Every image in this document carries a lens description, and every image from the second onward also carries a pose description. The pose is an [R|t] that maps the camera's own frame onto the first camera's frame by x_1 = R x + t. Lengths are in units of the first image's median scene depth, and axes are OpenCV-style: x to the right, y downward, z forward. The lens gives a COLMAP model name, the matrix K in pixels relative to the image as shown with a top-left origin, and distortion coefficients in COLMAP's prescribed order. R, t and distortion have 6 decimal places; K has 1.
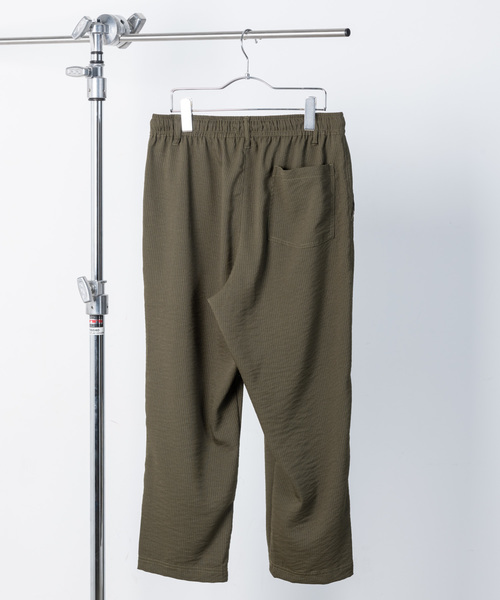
lens RADIAL K [[1830.8, 0, 272.8], [0, 1830.8, 282.4], [0, 0, 1]] dist [0.105745, 0.000000]
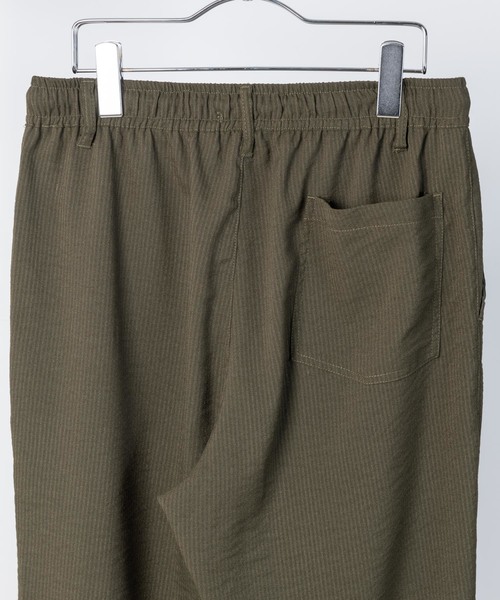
lens RADIAL K [[1830.8, 0, 297.7], [0, 1830.8, 294.1], [0, 0, 1]] dist [0.105745, 0.000000]
pose [[0.997622, 0.001155, 0.068915, -0.032236], [-0.003271, 0.999526, 0.030597, -0.053404], [-0.068847, -0.030749, 0.997153, 0.554133]]
